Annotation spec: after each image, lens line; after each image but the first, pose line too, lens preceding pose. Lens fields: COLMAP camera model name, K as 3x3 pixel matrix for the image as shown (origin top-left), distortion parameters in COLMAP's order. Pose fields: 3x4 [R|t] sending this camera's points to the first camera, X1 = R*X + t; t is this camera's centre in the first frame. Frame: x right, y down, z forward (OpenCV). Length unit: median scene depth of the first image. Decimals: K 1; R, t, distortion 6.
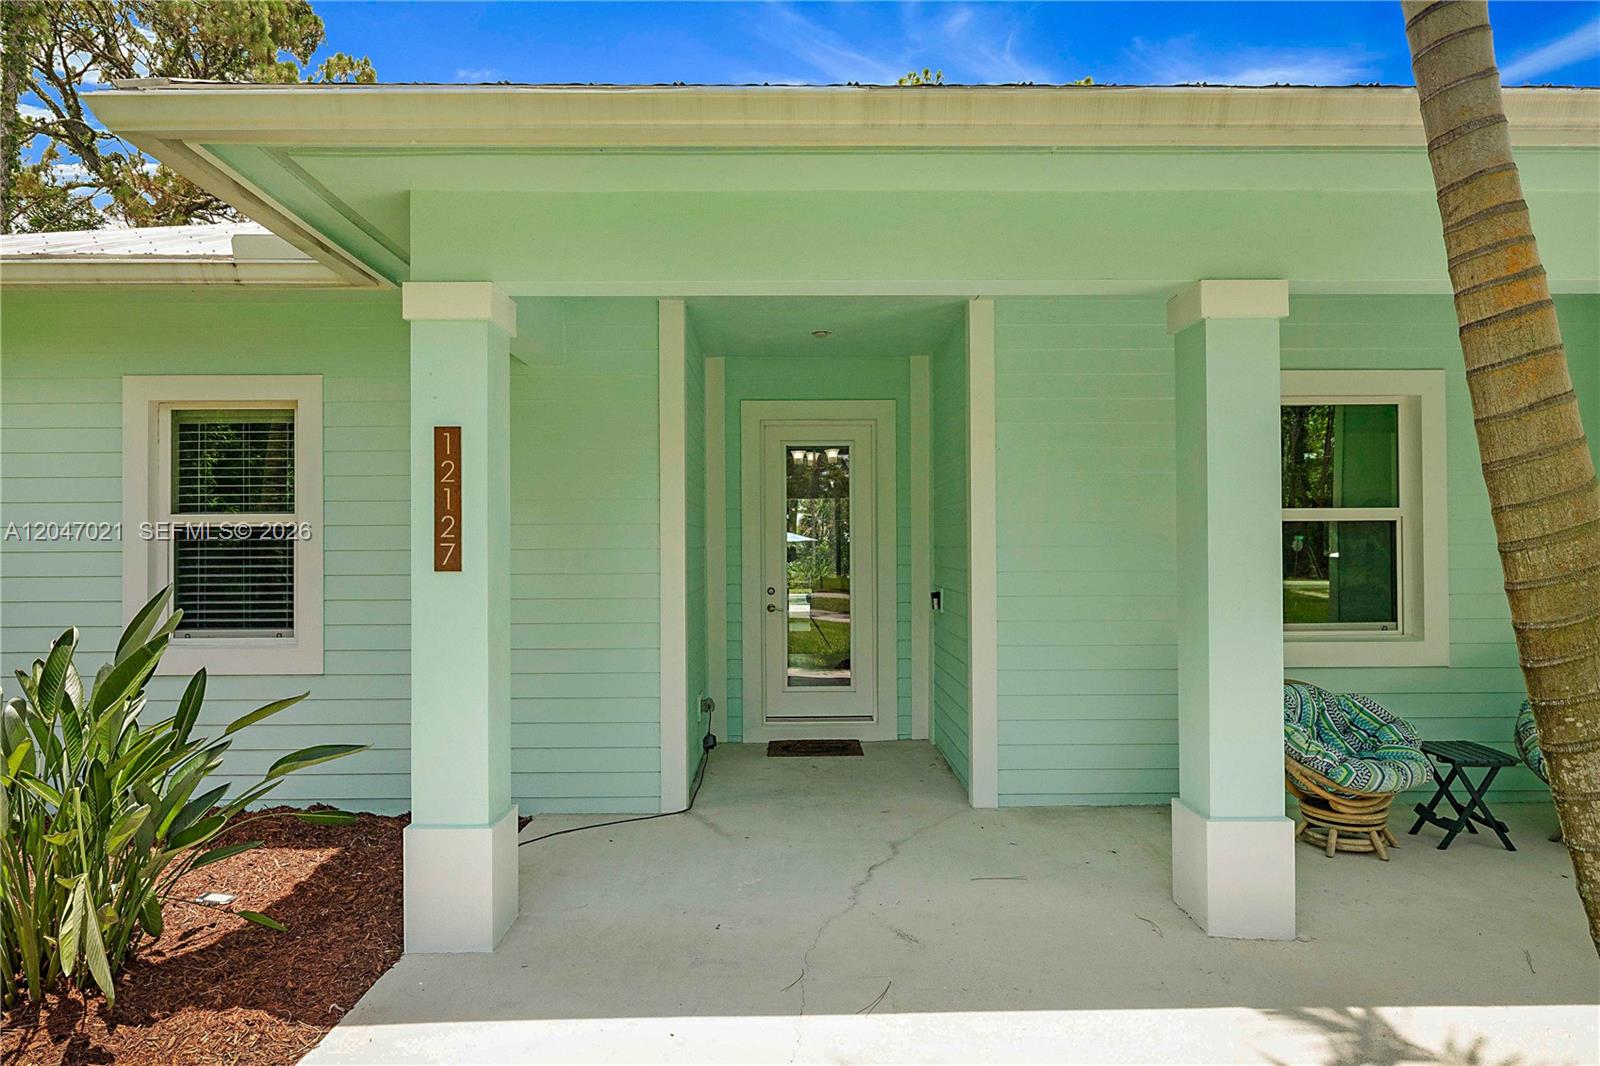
lens RADIAL K [[939.7, 0, 800.0], [0, 939.7, 532.7], [0, 0, 1]] dist [0.007050, -0.000231]
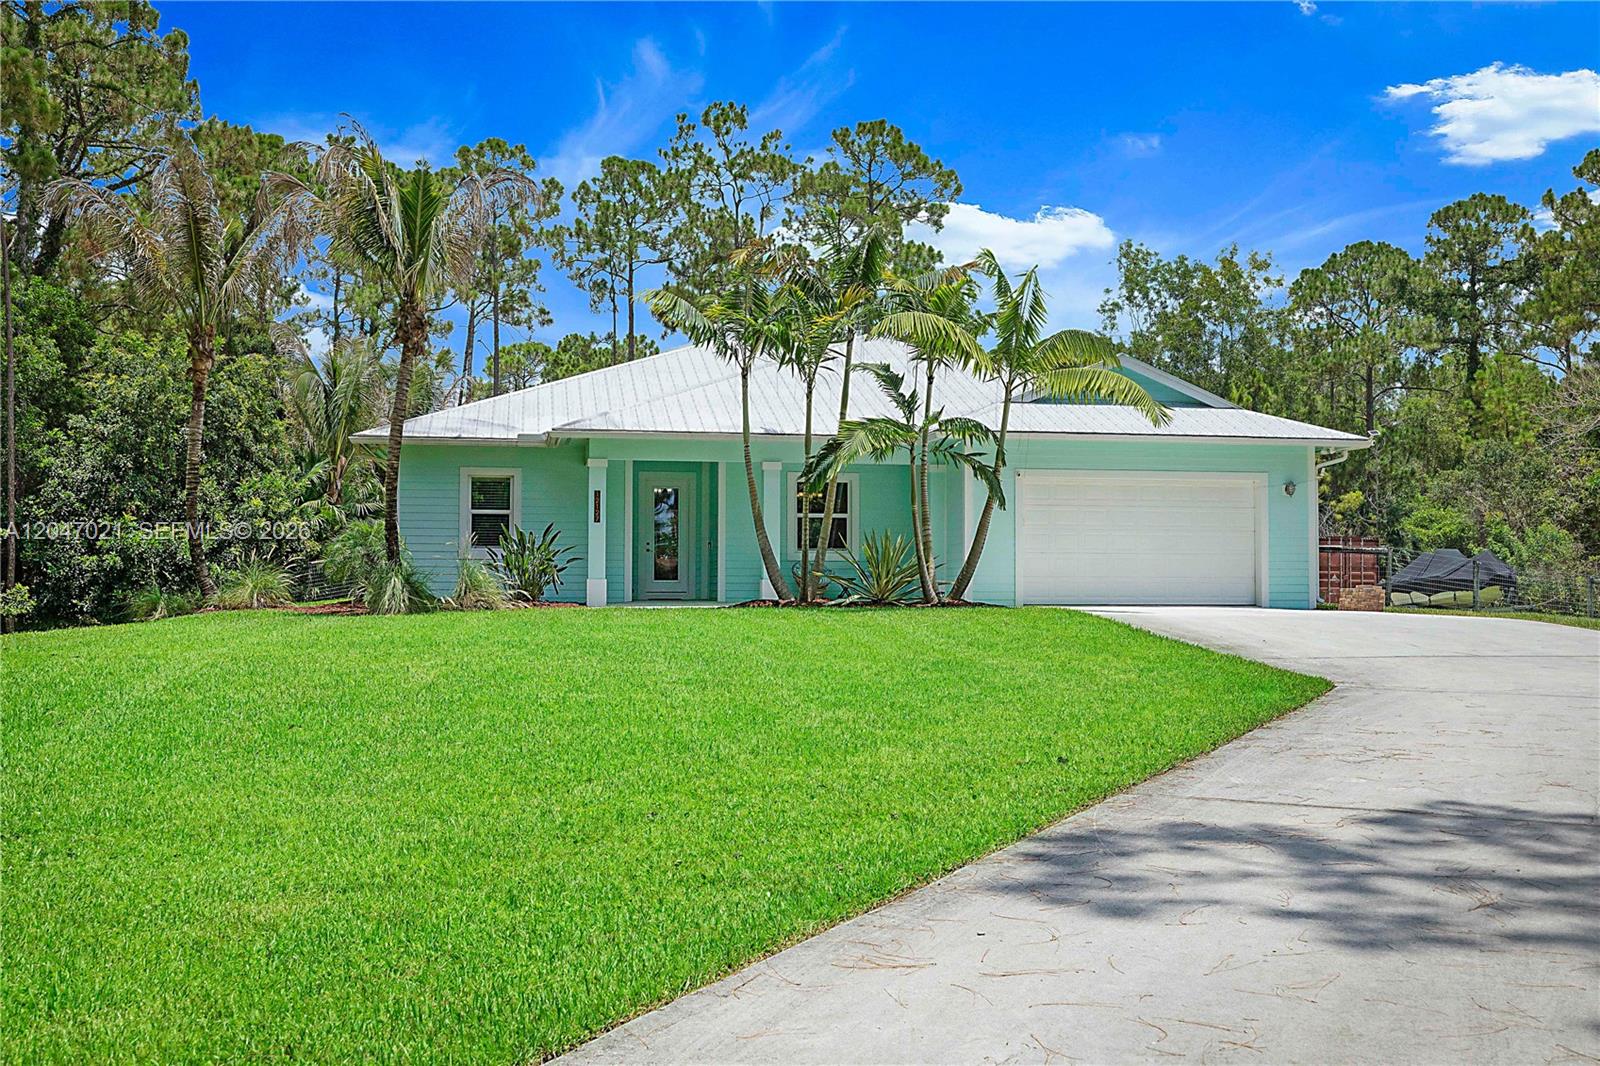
lens RADIAL K [[1568.2, 0, 799.8], [0, 1568.2, 535.9], [0, 0, 1]] dist [-0.012719, 0.000000]
pose [[0.986052, 0.014249, 0.165829, -0.519499], [-0.010430, 0.999661, -0.023875, 0.216424], [-0.166113, 0.021812, 0.985865, -5.177038]]
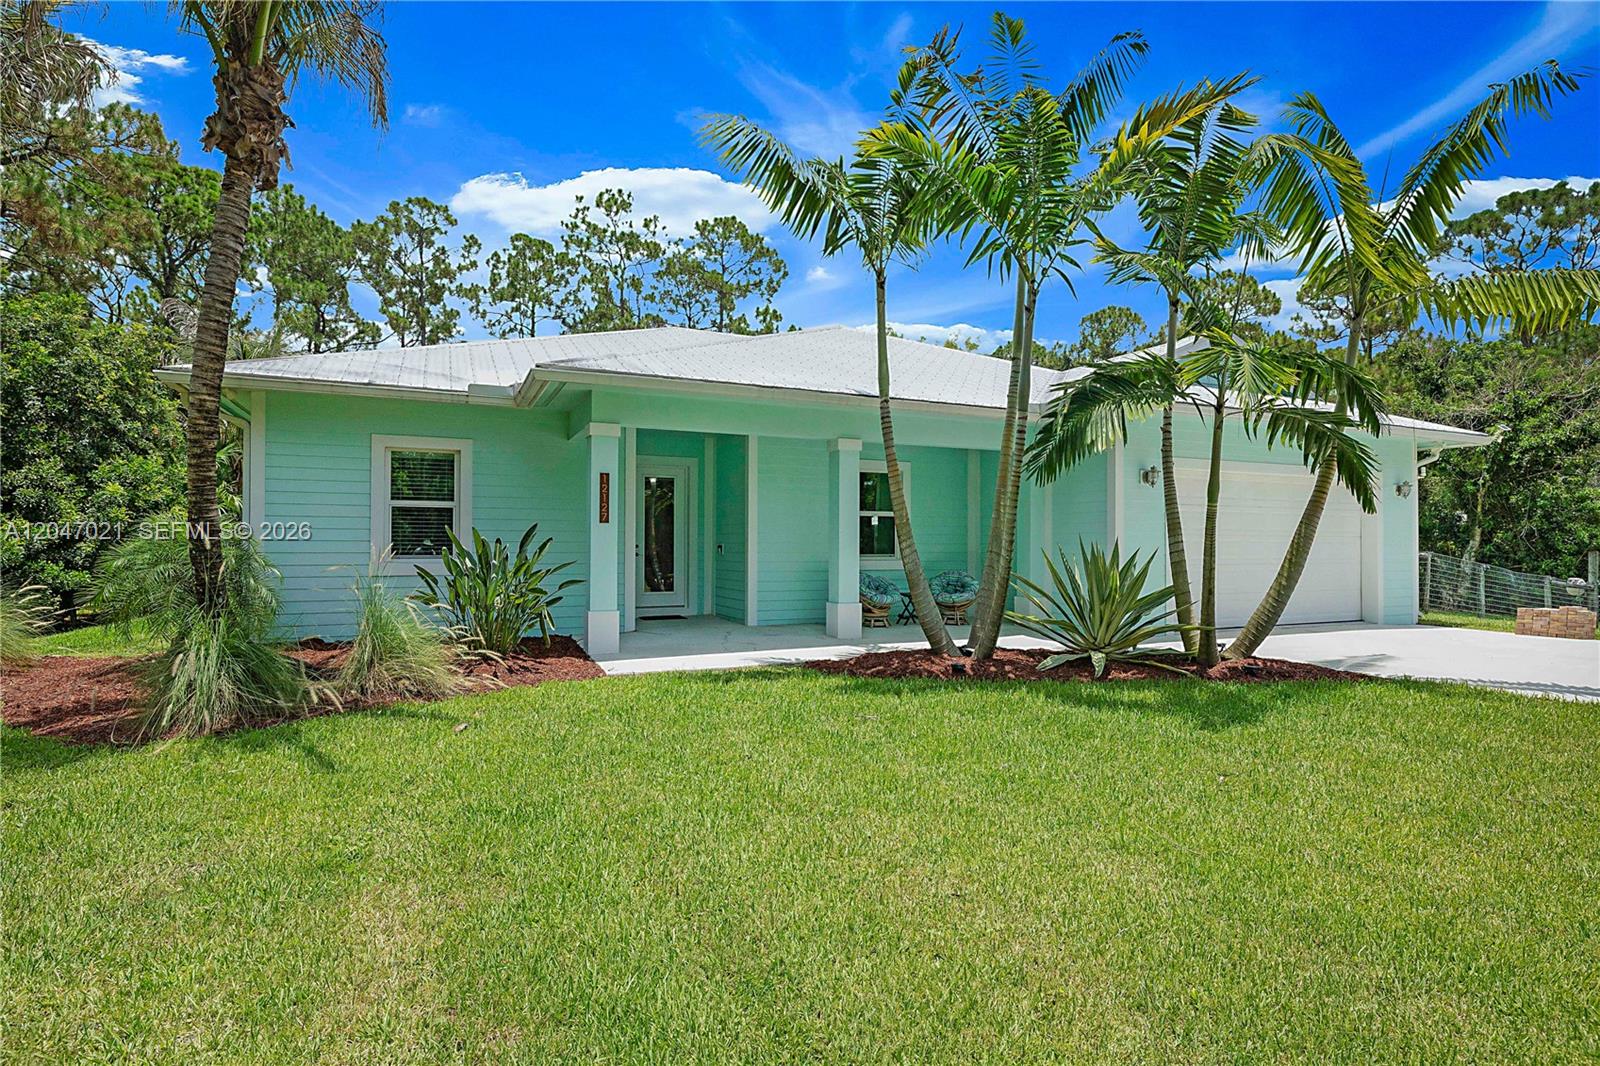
lens RADIAL K [[811.8, 0, 798.5], [0, 811.8, 534.9], [0, 0, 1]] dist [-0.000207, -0.000078]
pose [[0.916441, 0.014805, 0.399896, -0.646276], [-0.012832, 0.999889, -0.007611, 0.069749], [-0.399964, 0.001844, 0.916529, -1.196665]]
